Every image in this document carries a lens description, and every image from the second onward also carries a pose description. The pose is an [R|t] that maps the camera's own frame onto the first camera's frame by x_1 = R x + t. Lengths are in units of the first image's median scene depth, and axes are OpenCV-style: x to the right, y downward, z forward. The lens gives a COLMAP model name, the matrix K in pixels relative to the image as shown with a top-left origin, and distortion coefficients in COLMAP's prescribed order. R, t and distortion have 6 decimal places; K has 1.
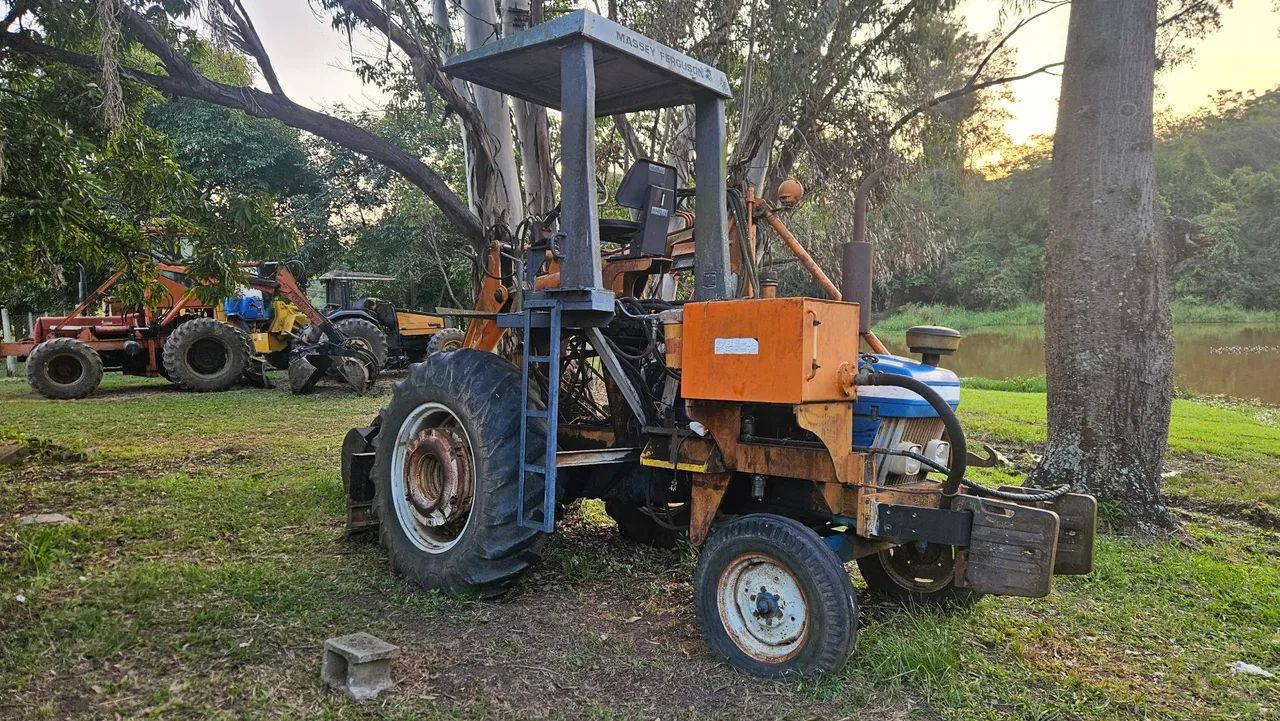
lens RADIAL K [[908.7, 0, 640.1], [0, 908.7, 376.3], [0, 0, 1]] dist [0.064435, 0.000996]
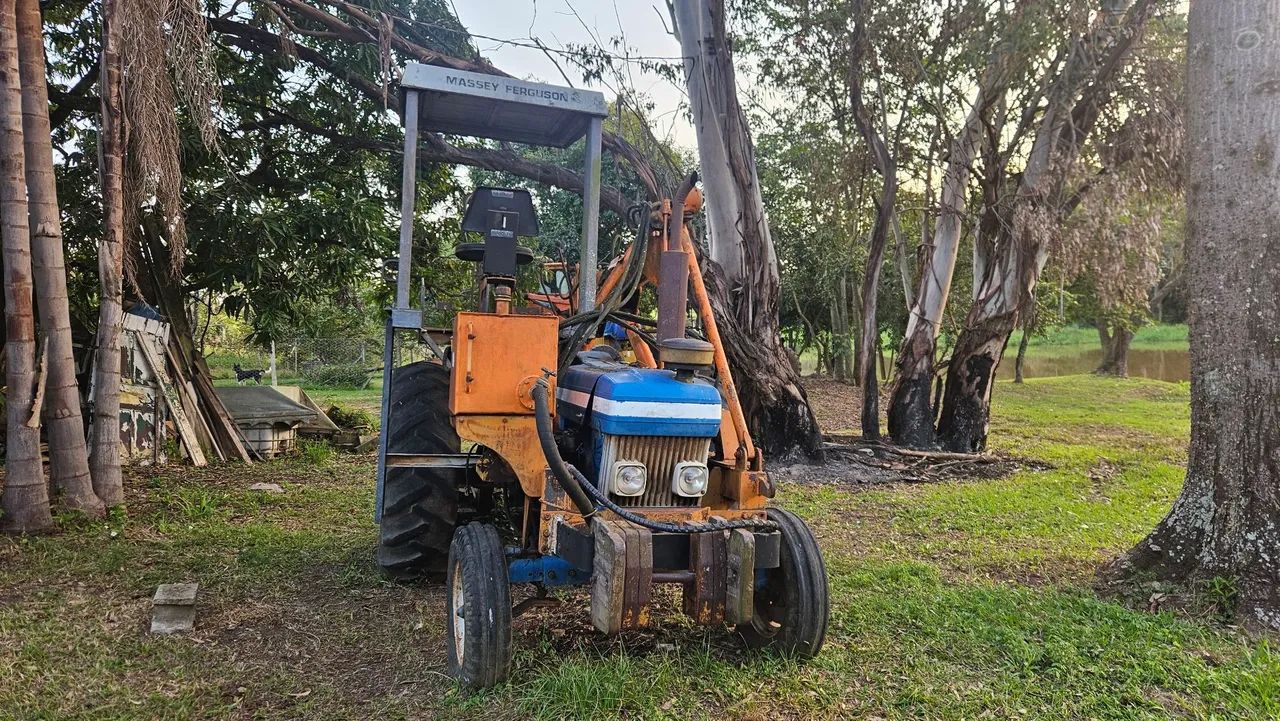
lens RADIAL K [[918.6, 0, 640.0], [0, 918.6, 360.5], [0, 0, 1]] dist [0.047661, -0.001409]
pose [[0.846480, 0.001179, -0.532419, 0.507075], [-0.020140, 0.999353, -0.029807, -0.002782], [0.532039, 0.035954, 0.845956, 0.125196]]
